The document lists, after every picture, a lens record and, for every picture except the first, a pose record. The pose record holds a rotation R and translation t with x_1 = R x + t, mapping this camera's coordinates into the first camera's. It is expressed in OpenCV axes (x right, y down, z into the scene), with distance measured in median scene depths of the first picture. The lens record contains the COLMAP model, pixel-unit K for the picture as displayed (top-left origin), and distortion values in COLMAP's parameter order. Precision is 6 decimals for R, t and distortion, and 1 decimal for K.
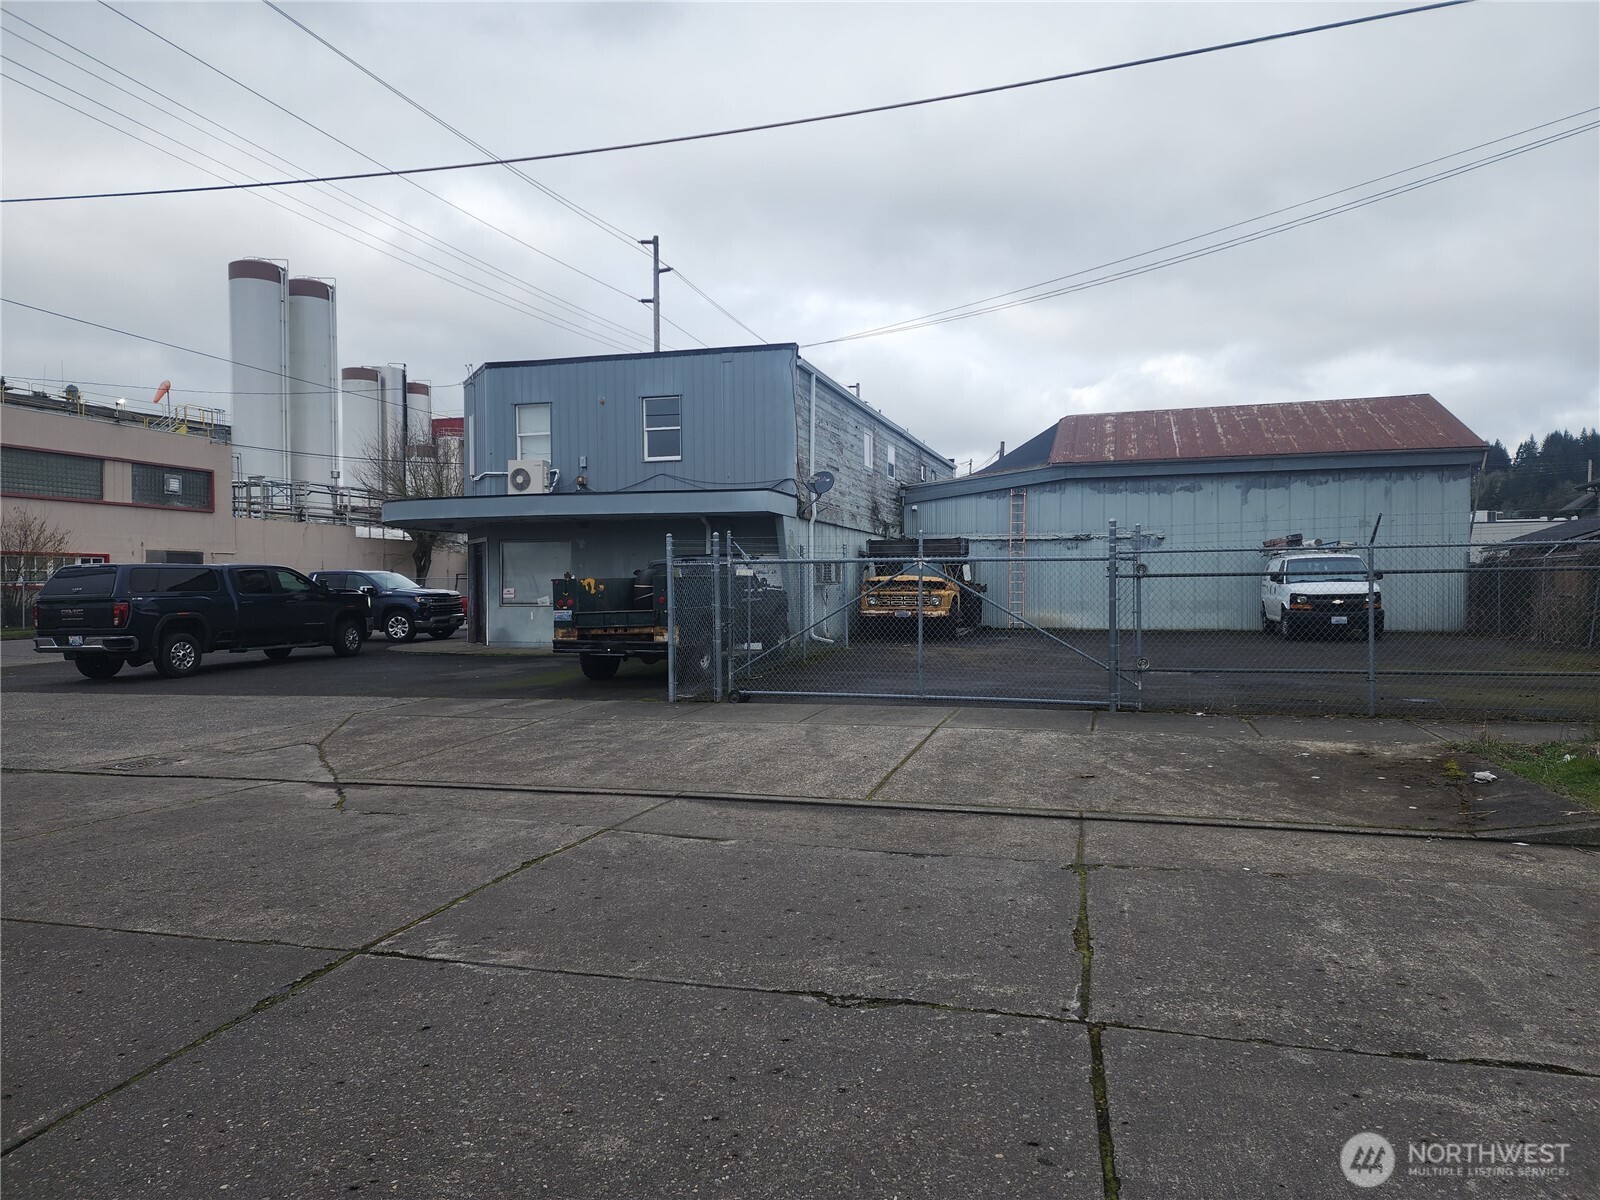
lens RADIAL K [[1048.7, 0, 800.0], [0, 1048.7, 600.0], [0, 0, 1]] dist [0.121215, -0.111178]
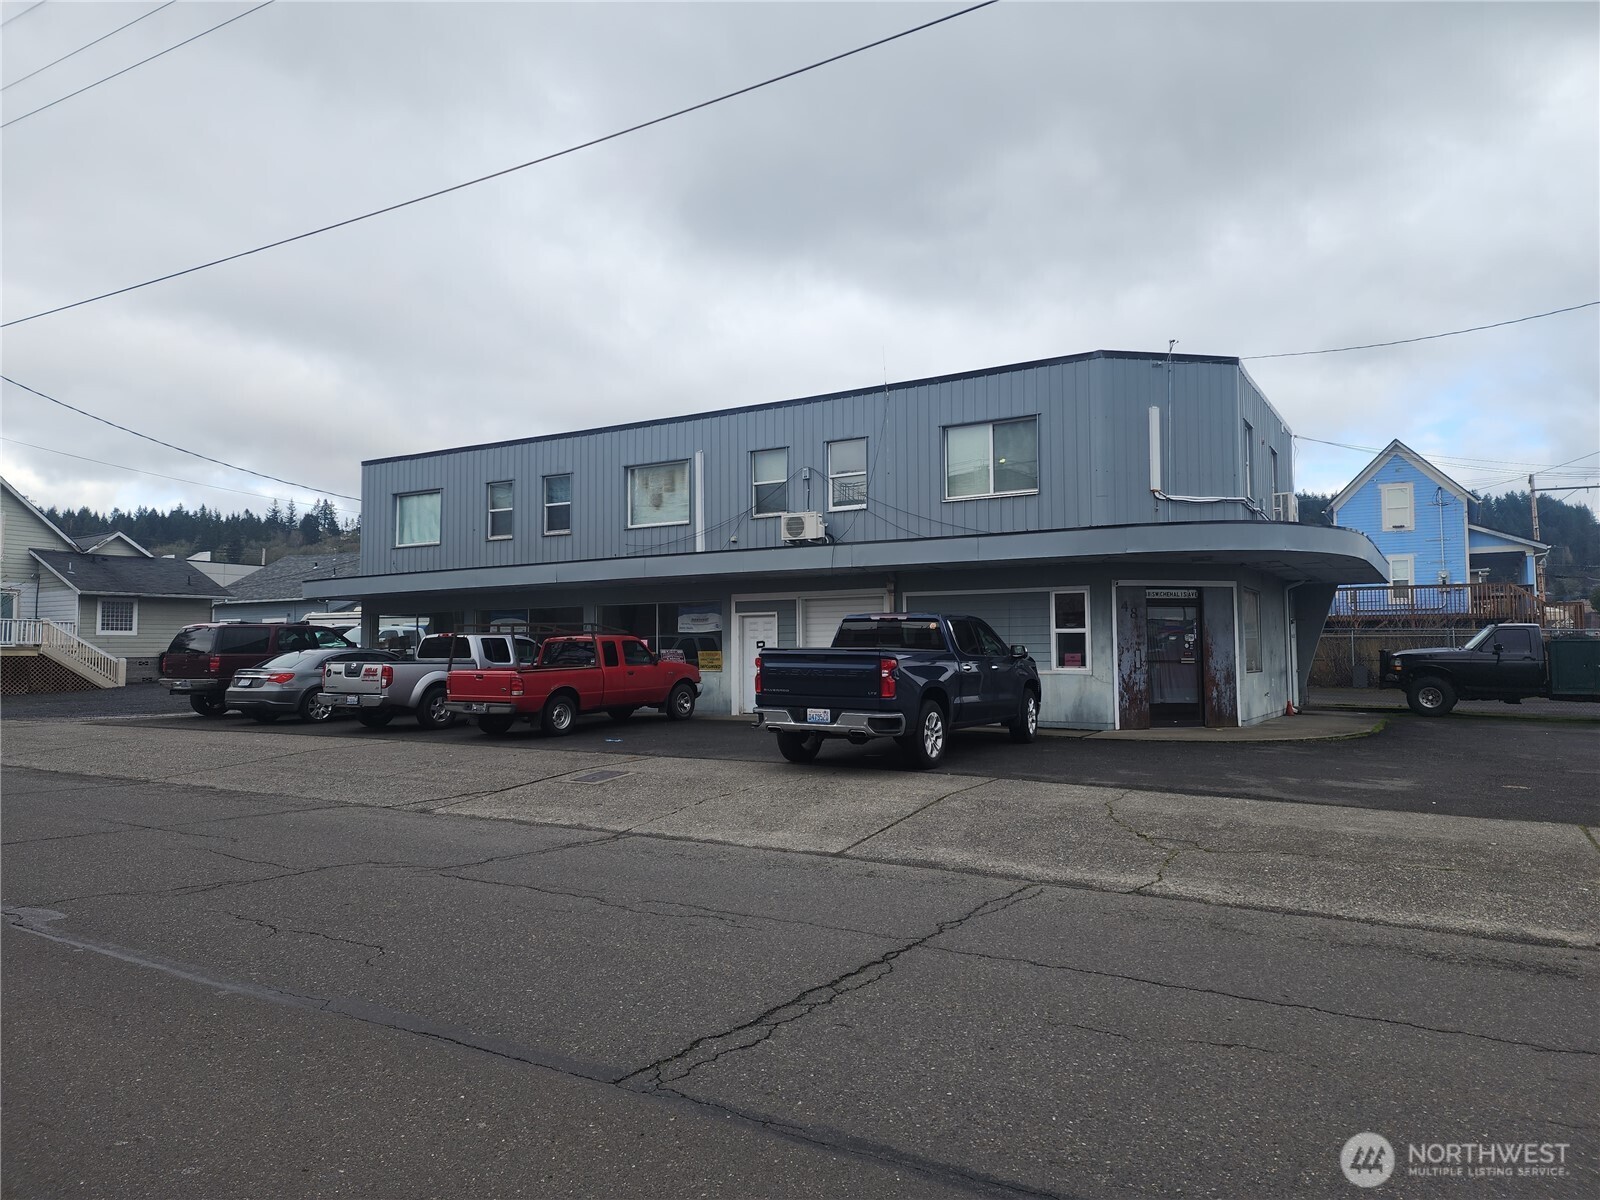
lens RADIAL K [[1080.7, 0, 800.0], [0, 1080.7, 600.0], [0, 0, 1]] dist [0.000812, 0.000190]
pose [[0.261985, 0.055993, 0.963446, -1.120051], [0.016131, 0.997922, -0.062383, -0.003378], [-0.964937, 0.031885, 0.260538, 1.104375]]
